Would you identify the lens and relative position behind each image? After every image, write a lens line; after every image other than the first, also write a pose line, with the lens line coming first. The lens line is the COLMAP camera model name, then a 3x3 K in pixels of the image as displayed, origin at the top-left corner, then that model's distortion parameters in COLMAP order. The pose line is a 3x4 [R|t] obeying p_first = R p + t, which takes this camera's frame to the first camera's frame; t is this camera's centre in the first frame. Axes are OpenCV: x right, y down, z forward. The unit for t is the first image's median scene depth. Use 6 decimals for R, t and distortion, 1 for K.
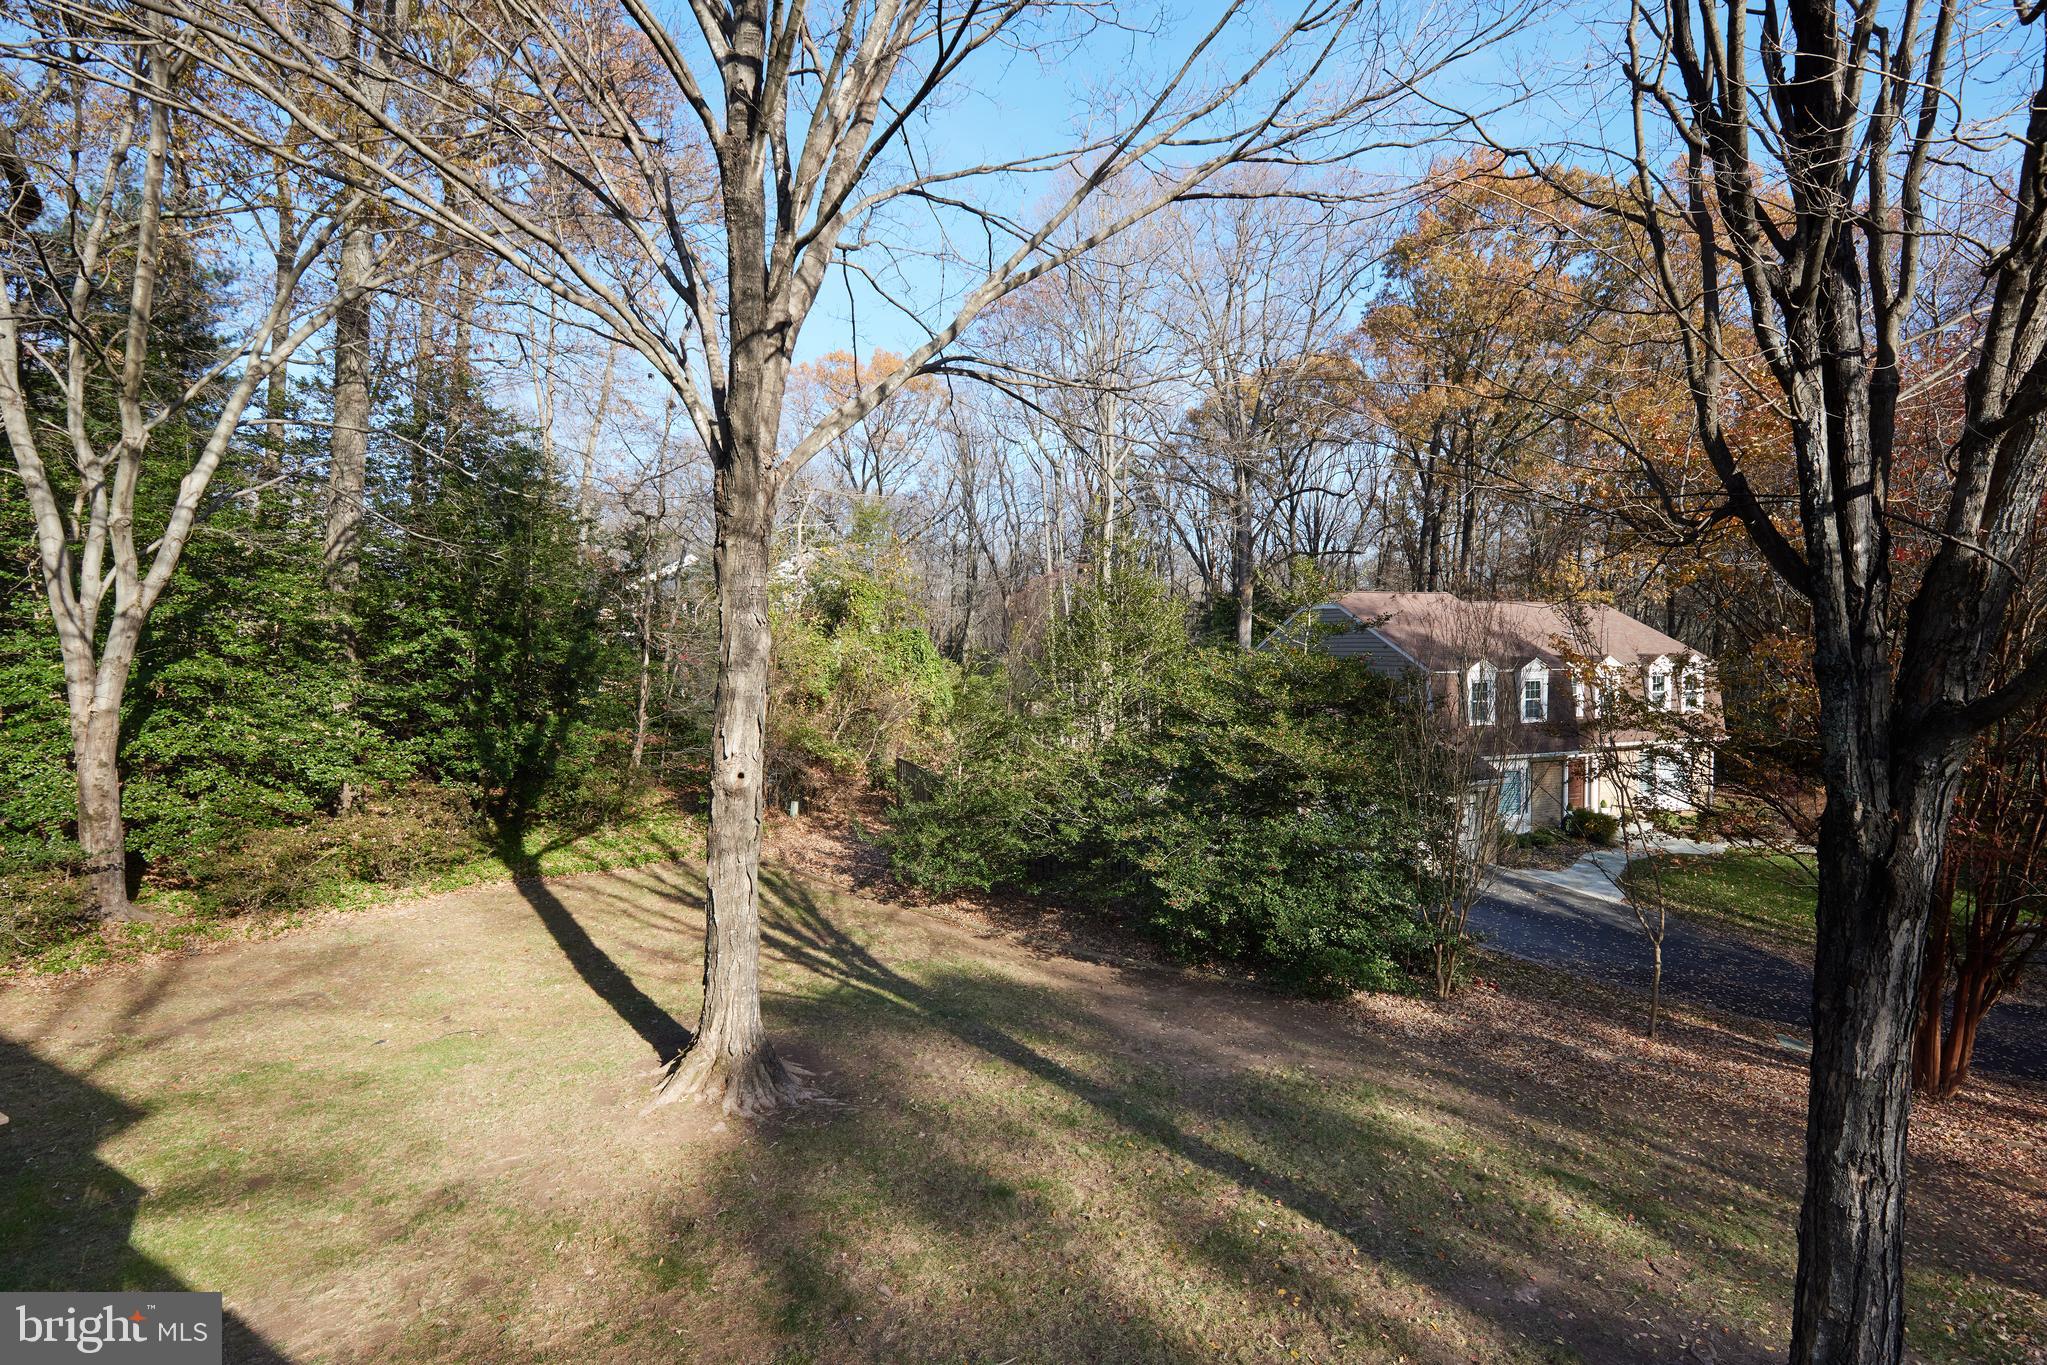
lens RADIAL K [[945.0, 0, 1033.8], [0, 945.0, 686.0], [0, 0, 1]] dist [0.002524, 0.000630]
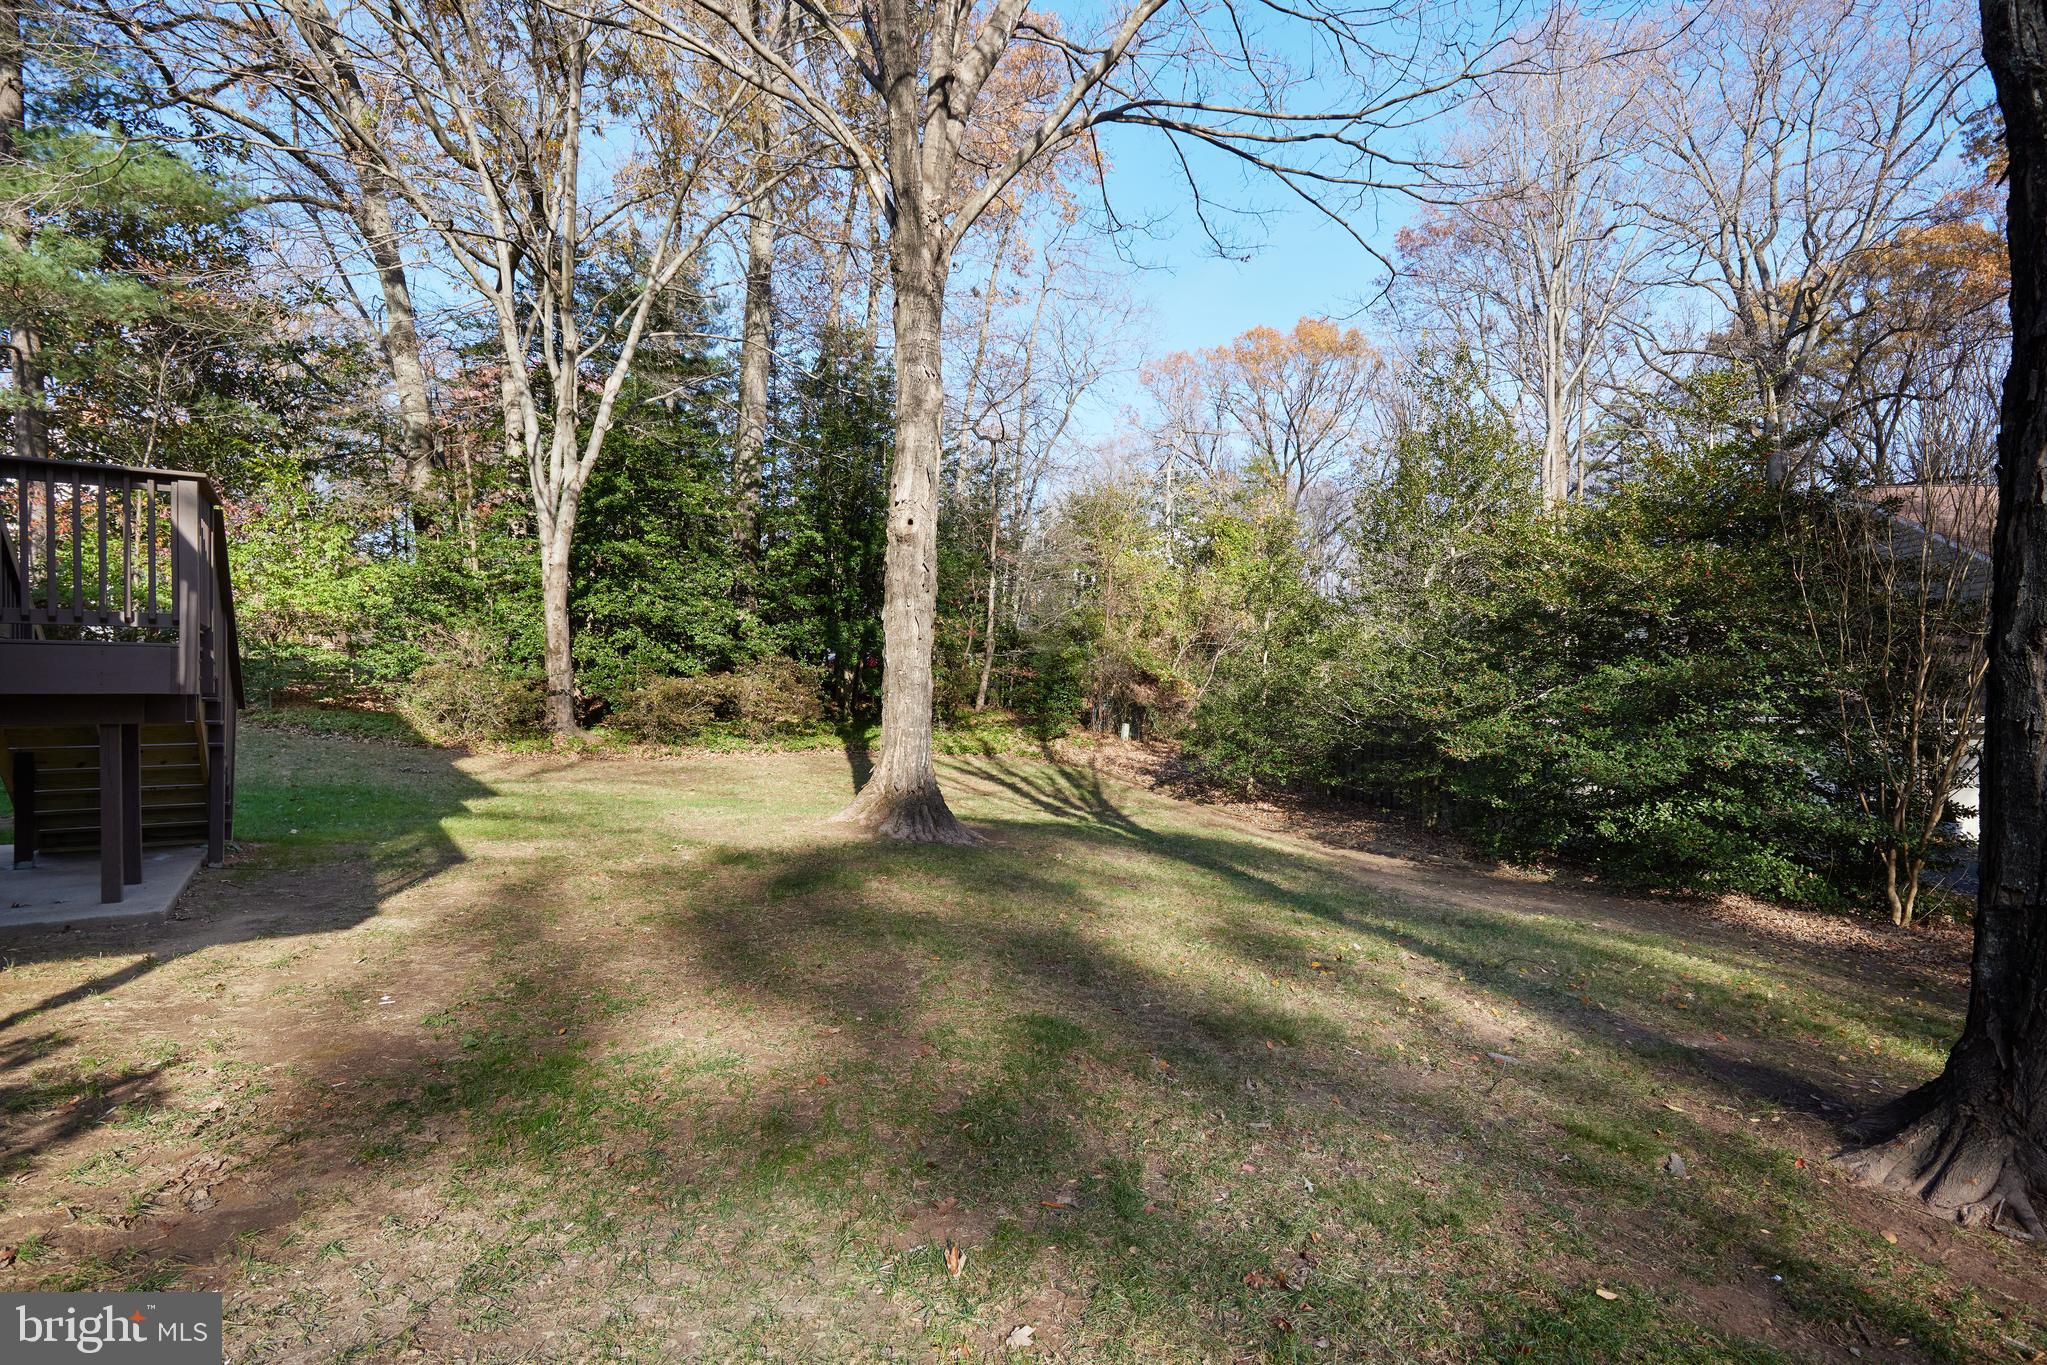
lens RADIAL K [[1016.1, 0, 1020.6], [0, 1016.1, 683.4], [0, 0, 1]] dist [0.000671, 0.000891]
pose [[0.895442, 0.007787, -0.445110, 0.190323], [-0.023330, 0.999294, -0.029452, 0.190659], [0.444567, 0.036757, 0.894991, 0.033134]]
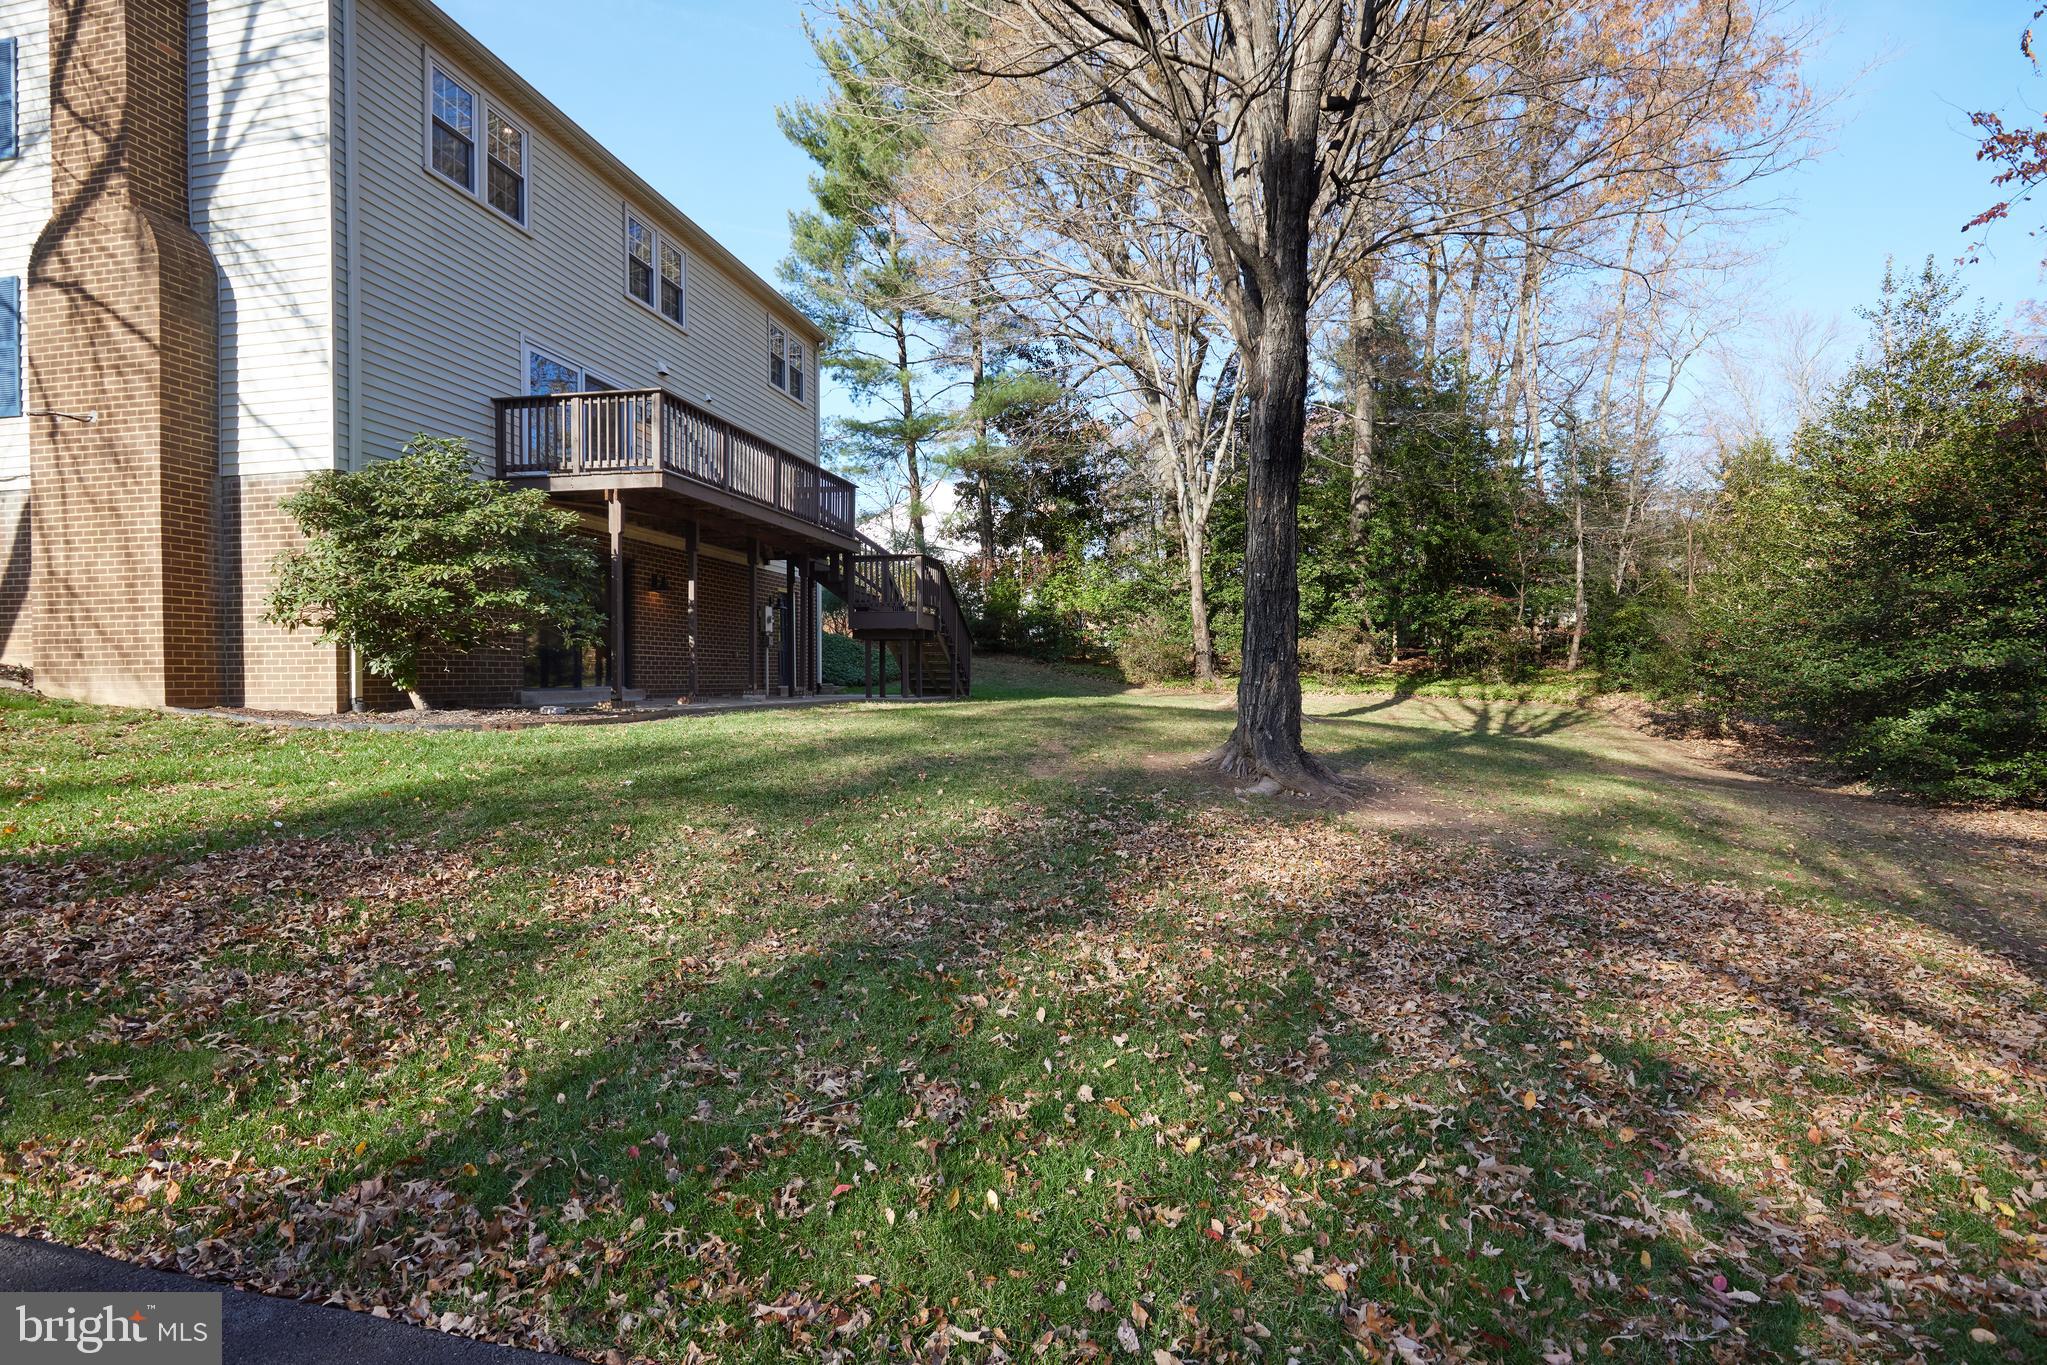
lens RADIAL K [[998.2, 0, 1020.5], [0, 998.2, 683.1], [0, 0, 1]] dist [0.000579, 0.000015]
pose [[0.252340, 0.012887, -0.967553, 0.951794], [-0.029815, 0.999540, 0.005538, 0.238606], [0.967179, 0.027450, 0.252608, 0.067869]]
